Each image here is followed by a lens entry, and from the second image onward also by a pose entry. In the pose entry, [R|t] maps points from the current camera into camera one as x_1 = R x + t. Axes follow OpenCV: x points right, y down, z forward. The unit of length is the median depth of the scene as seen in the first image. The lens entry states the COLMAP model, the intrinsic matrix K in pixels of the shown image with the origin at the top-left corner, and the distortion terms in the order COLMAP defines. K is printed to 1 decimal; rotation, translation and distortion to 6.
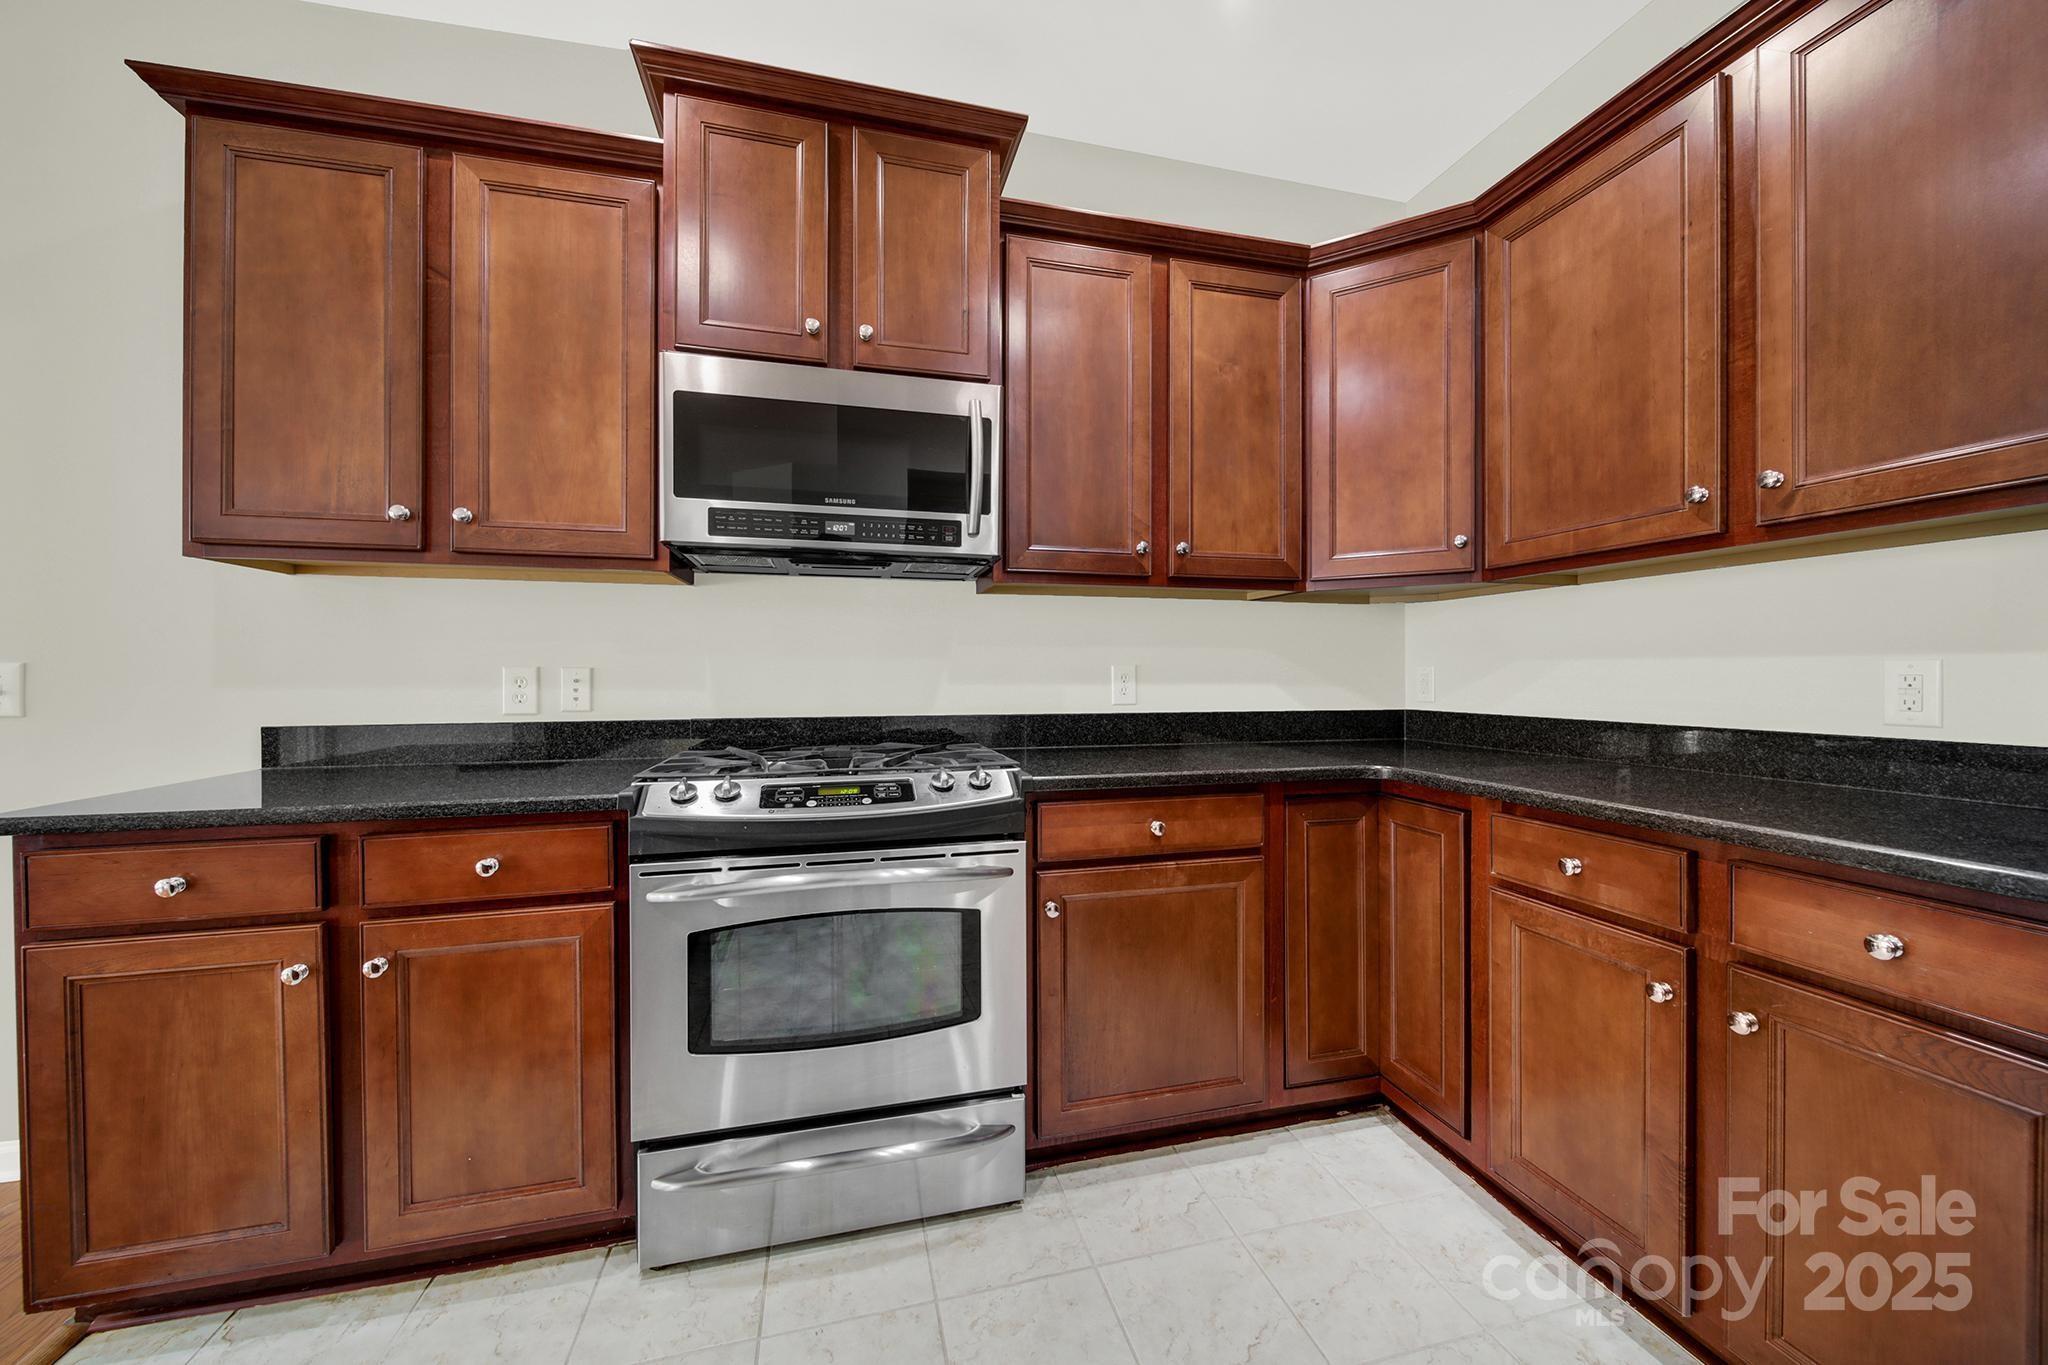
lens RADIAL K [[745.3, 0, 1020.8], [0, 745.3, 677.5], [0, 0, 1]] dist [-0.000375, -0.000062]
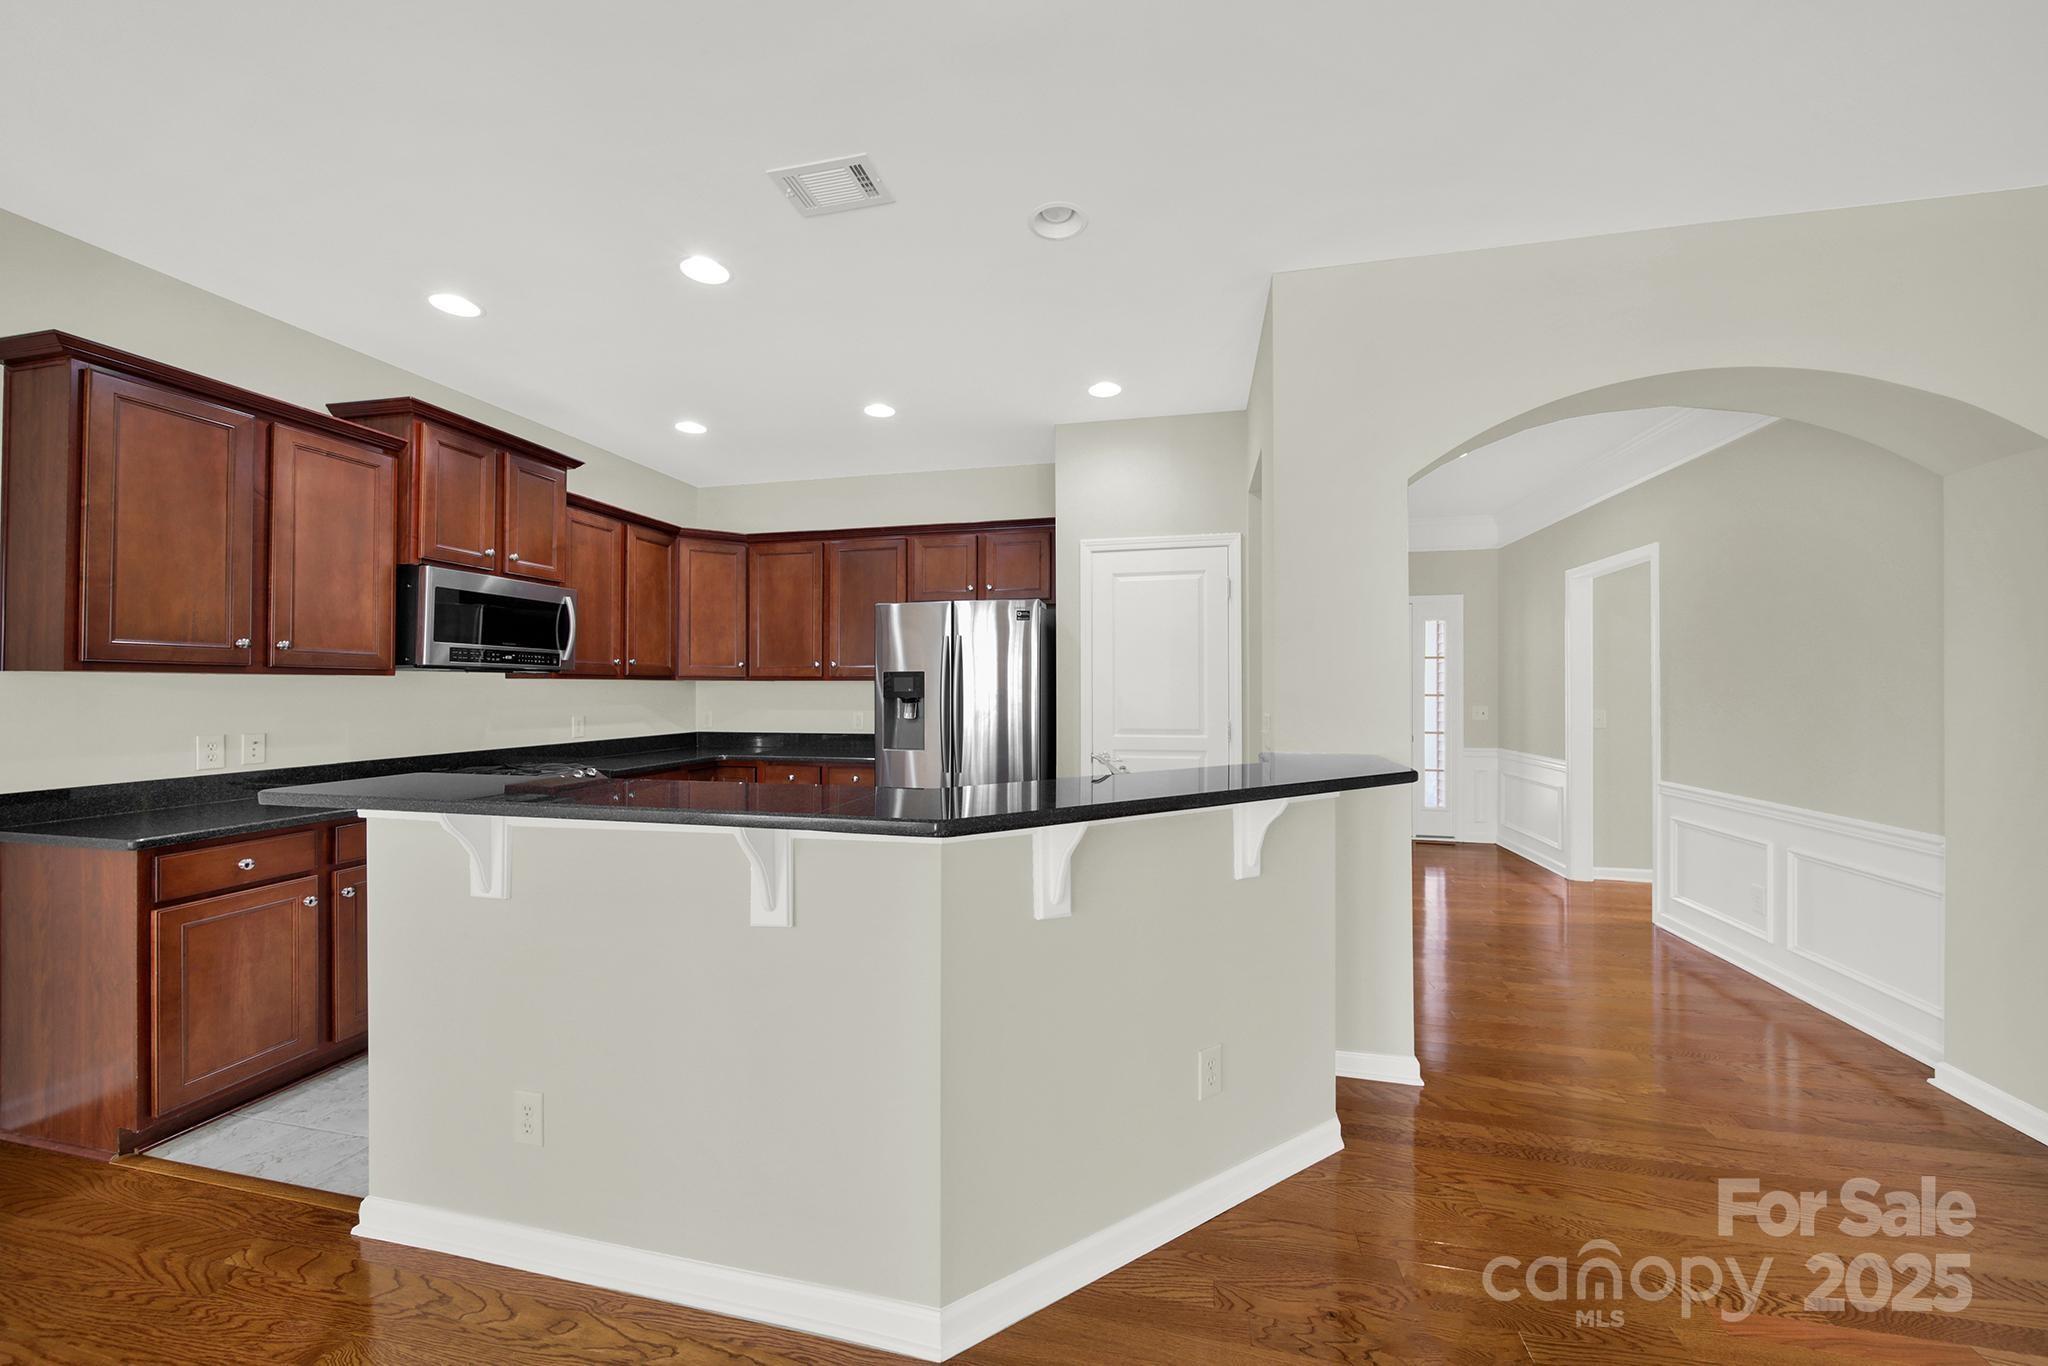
lens RADIAL K [[745.3, 0, 1020.8], [0, 745.3, 678.0], [0, 0, 1]] dist [-0.000375, -0.000062]
pose [[0.458537, 0.012586, 0.888586, -1.391851], [0.003705, 0.999864, -0.016074, -0.106917], [-0.888668, 0.010663, 0.458428, -1.144714]]
